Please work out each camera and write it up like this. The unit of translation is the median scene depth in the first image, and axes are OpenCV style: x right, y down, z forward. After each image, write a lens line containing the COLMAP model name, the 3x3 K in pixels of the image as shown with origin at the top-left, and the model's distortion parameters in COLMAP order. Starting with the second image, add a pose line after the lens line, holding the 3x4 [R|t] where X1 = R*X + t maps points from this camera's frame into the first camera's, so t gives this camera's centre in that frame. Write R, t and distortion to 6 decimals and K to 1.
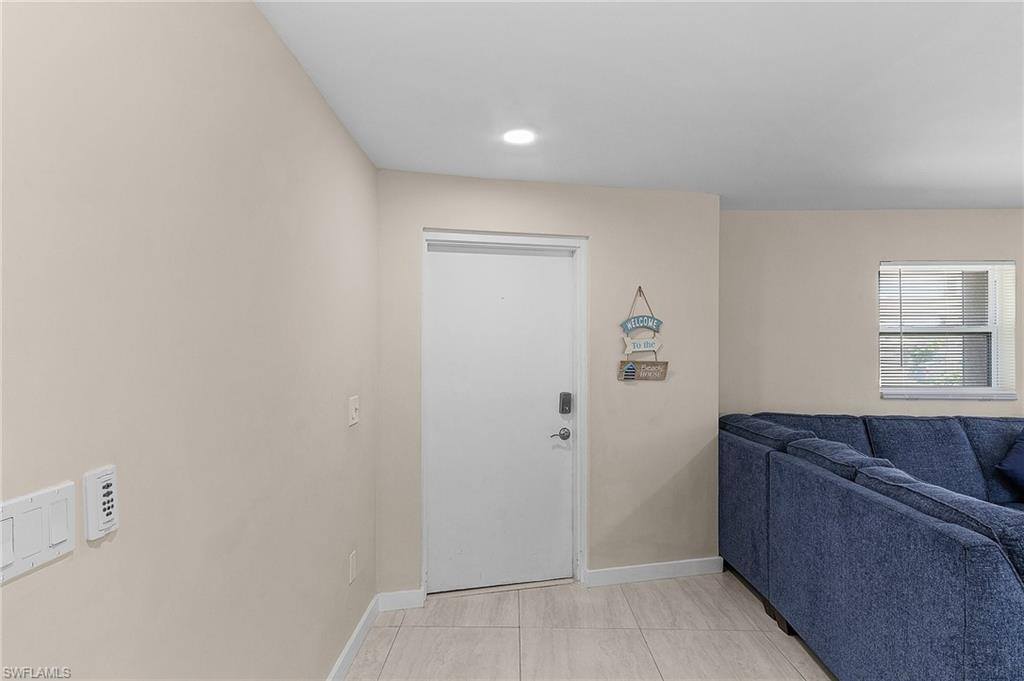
lens RADIAL K [[548.9, 0, 506.6], [0, 548.9, 343.4], [0, 0, 1]] dist [0.004231, -0.002990]
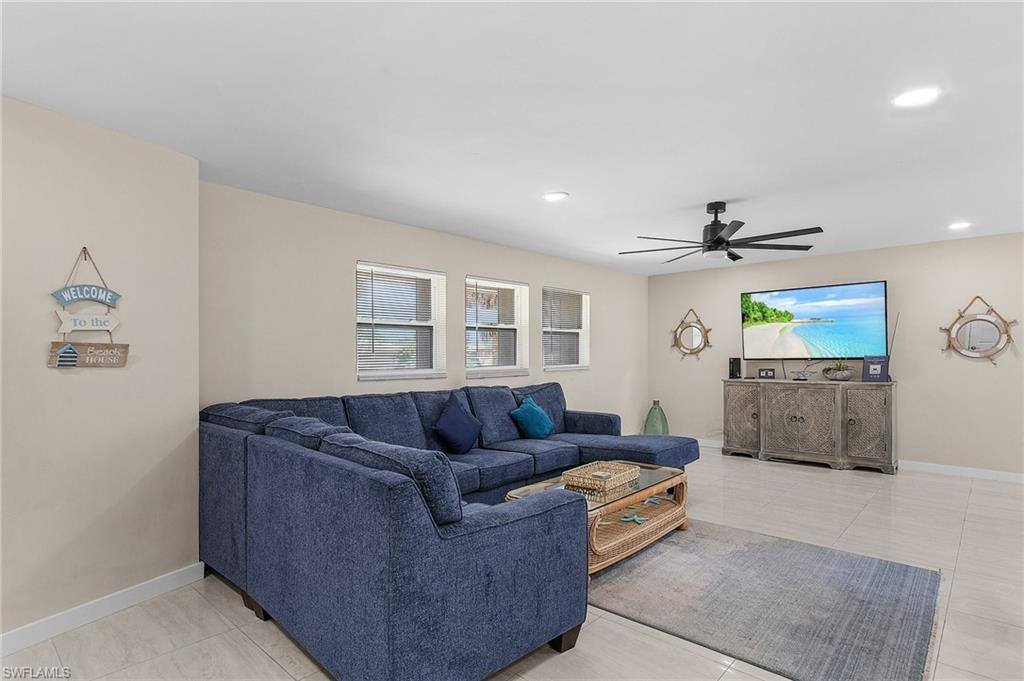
lens RADIAL K [[517.0, 0, 512.7], [0, 517.0, 342.3], [0, 0, 1]] dist [0.006454, -0.000171]
pose [[0.660458, 0.018056, 0.750646, 0.089575], [-0.007861, 0.999822, -0.017132, 0.039833], [-0.750822, 0.005414, 0.660483, 0.045847]]
